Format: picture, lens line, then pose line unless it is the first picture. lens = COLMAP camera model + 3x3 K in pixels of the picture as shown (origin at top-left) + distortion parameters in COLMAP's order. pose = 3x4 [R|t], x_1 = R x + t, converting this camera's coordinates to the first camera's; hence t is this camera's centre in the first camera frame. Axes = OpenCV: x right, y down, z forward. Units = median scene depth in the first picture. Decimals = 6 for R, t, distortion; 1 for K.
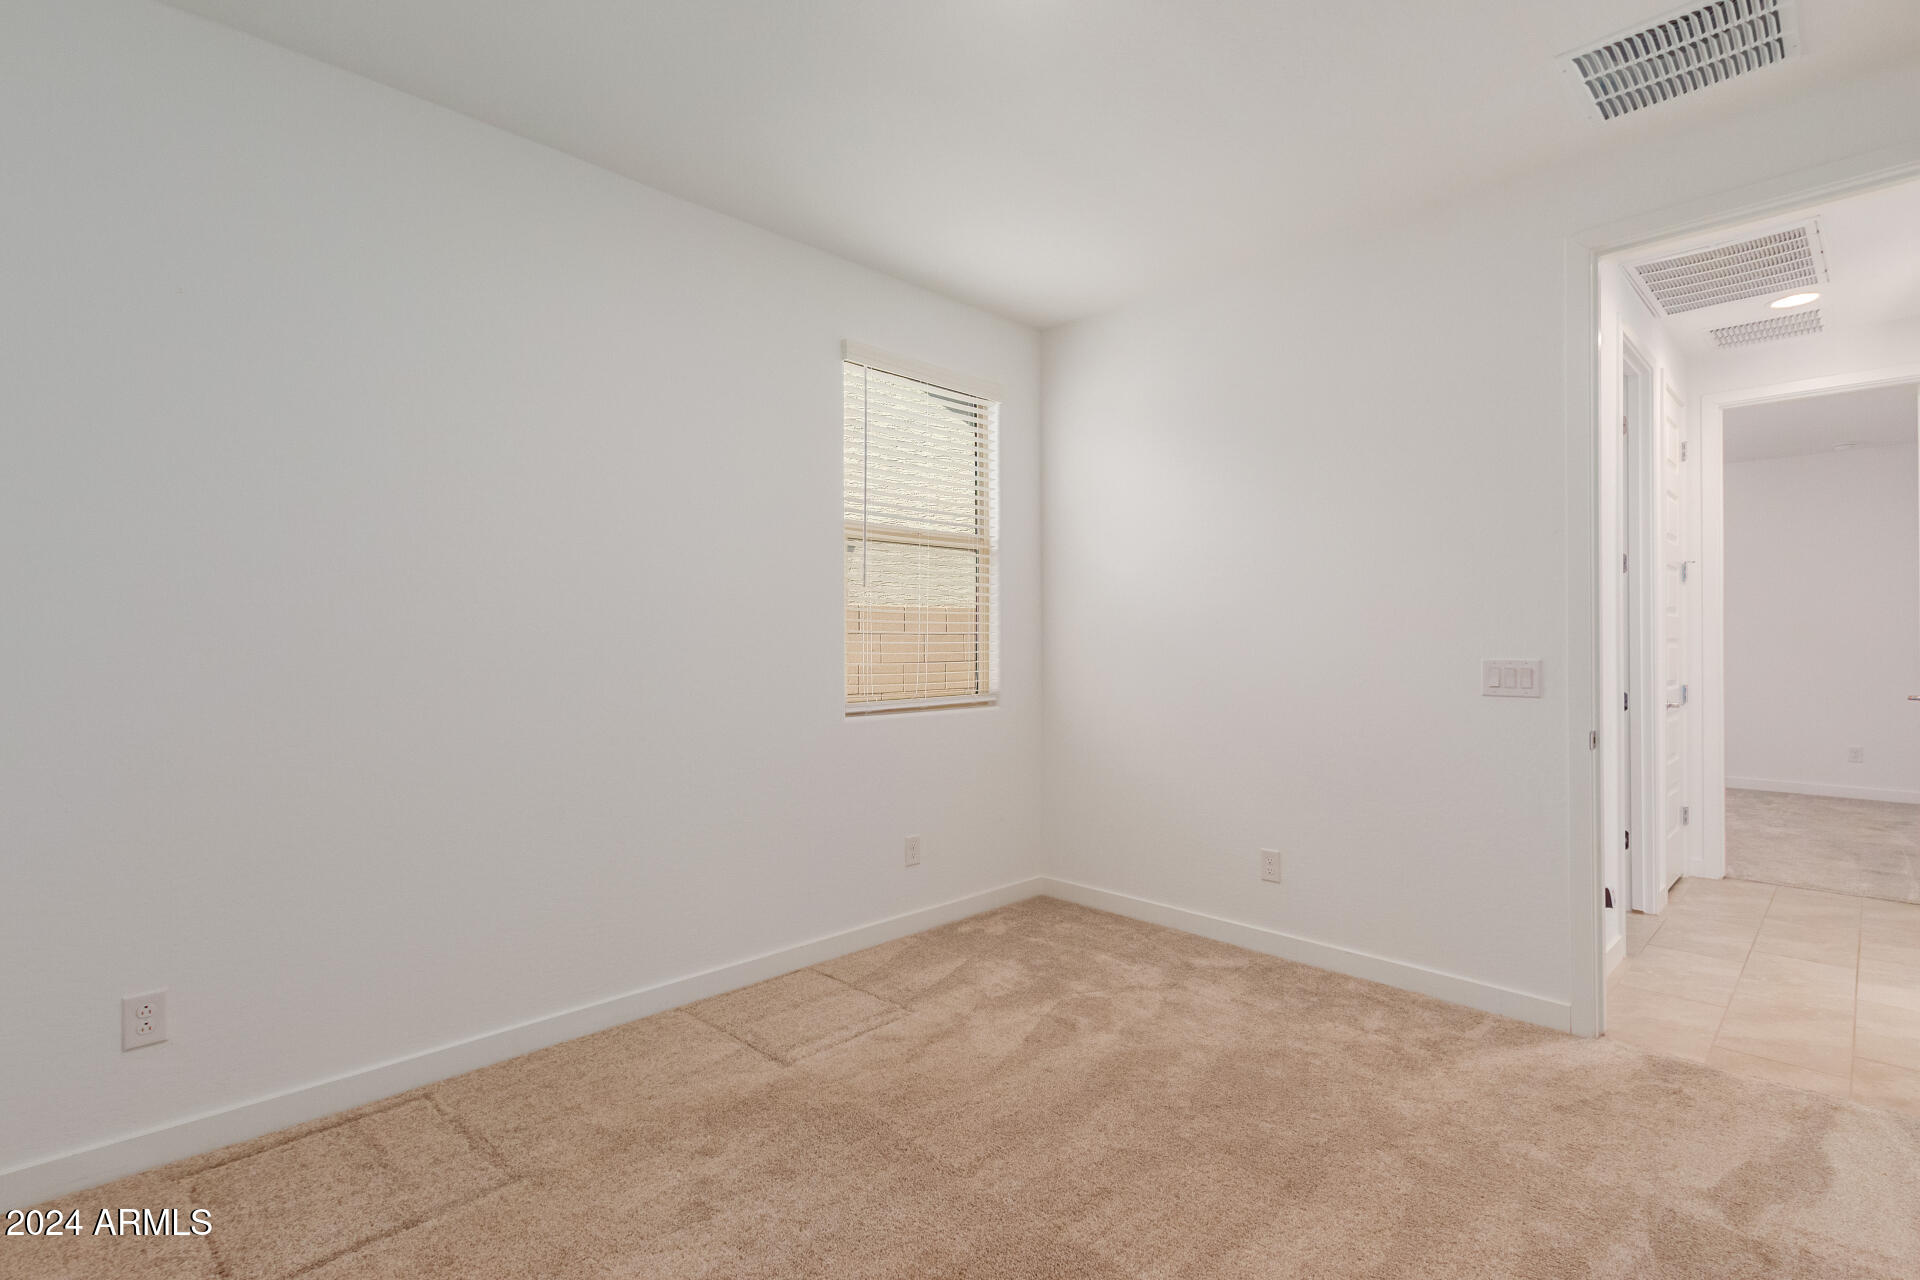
lens RADIAL K [[905.4, 0, 925.7], [0, 905.4, 642.9], [0, 0, 1]] dist [0.000073, -0.000133]
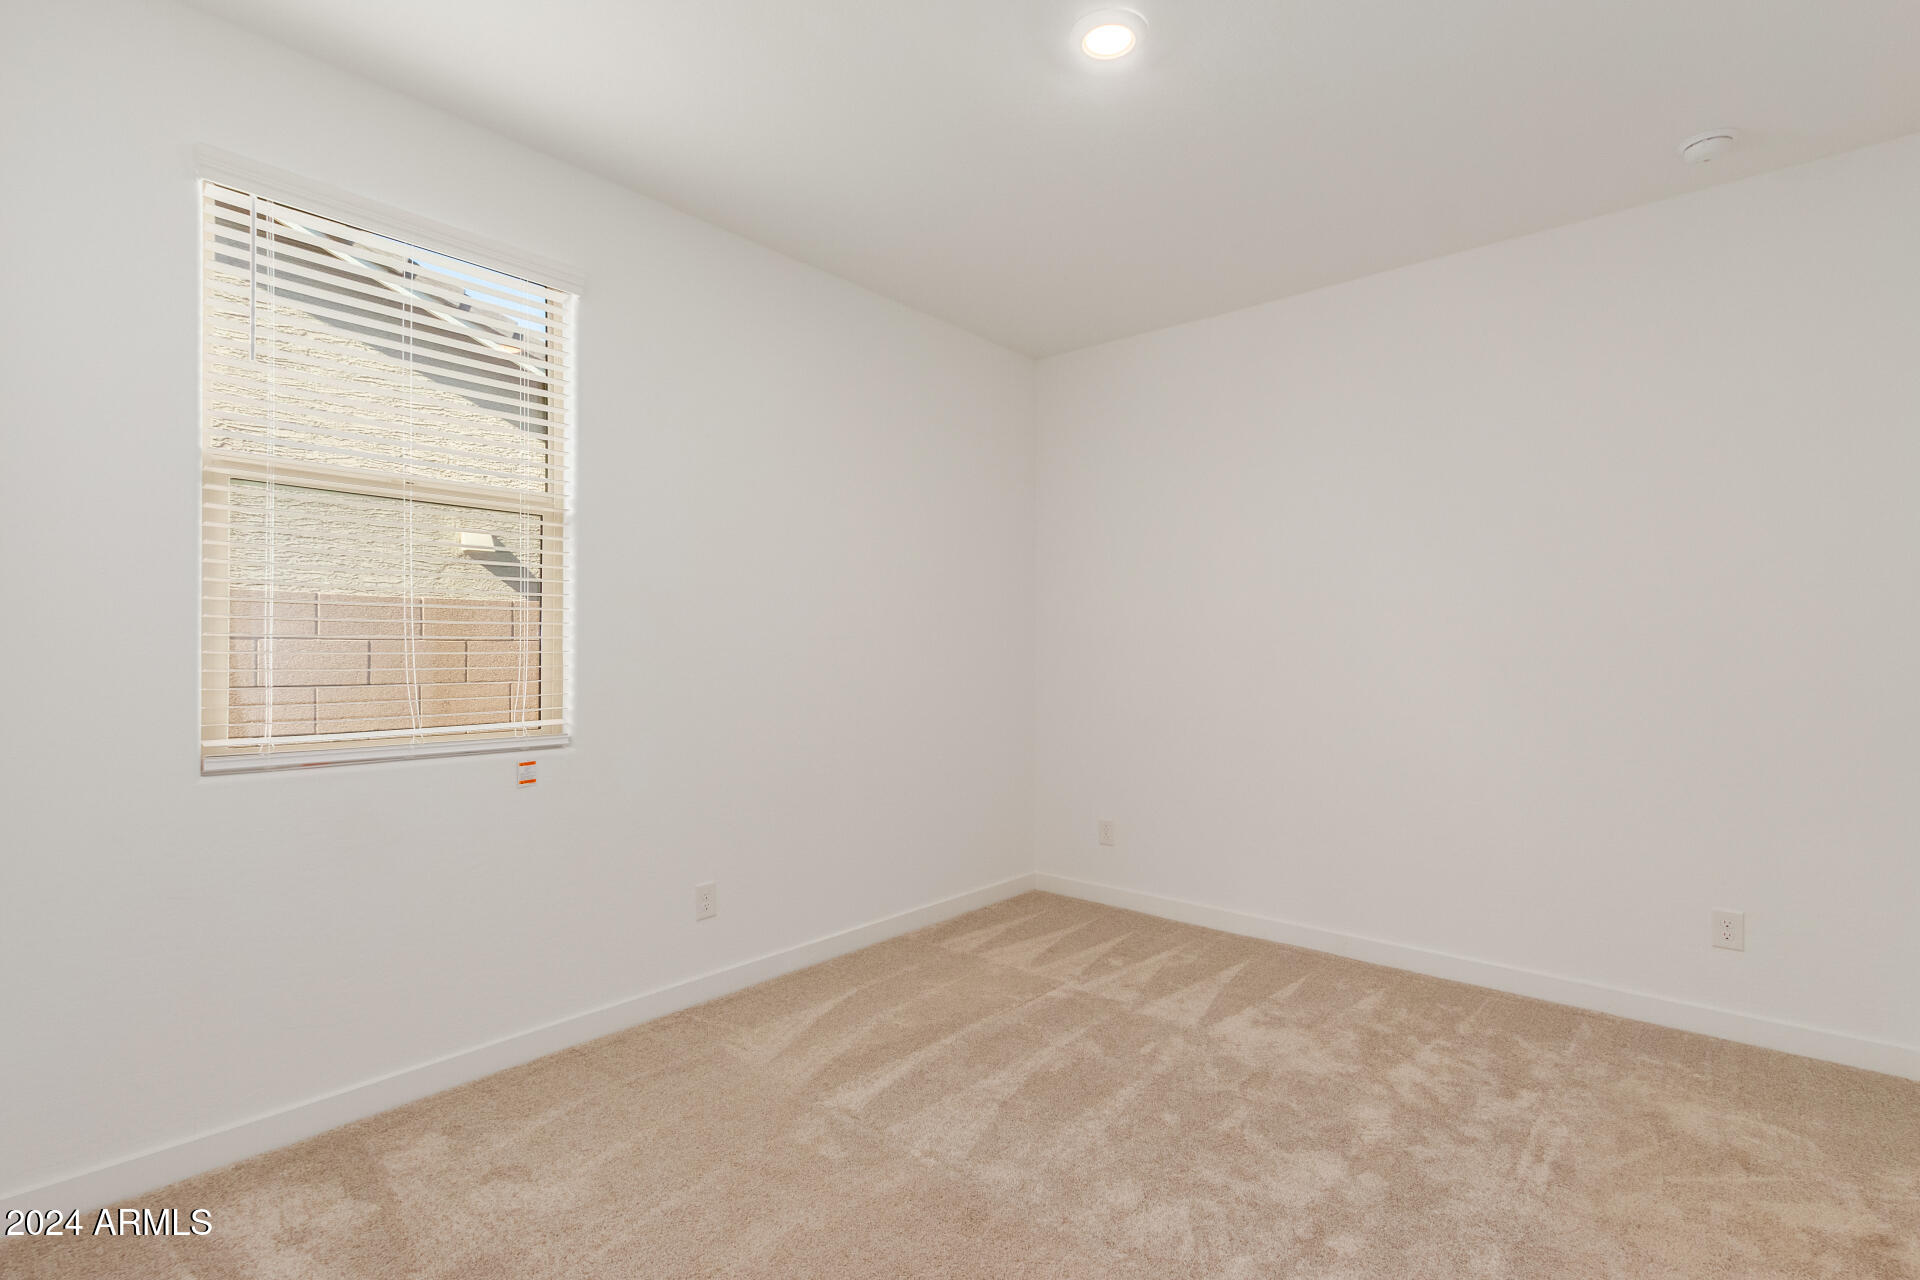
lens RADIAL K [[897.3, 0, 990.4], [0, 897.3, 654.7], [0, 0, 1]] dist [0.003001, -0.000093]
pose [[0.993527, 0.002008, 0.113578, 0.310589], [-0.002415, 0.999991, 0.003443, -0.002264], [-0.113570, -0.003695, 0.993523, 0.303311]]
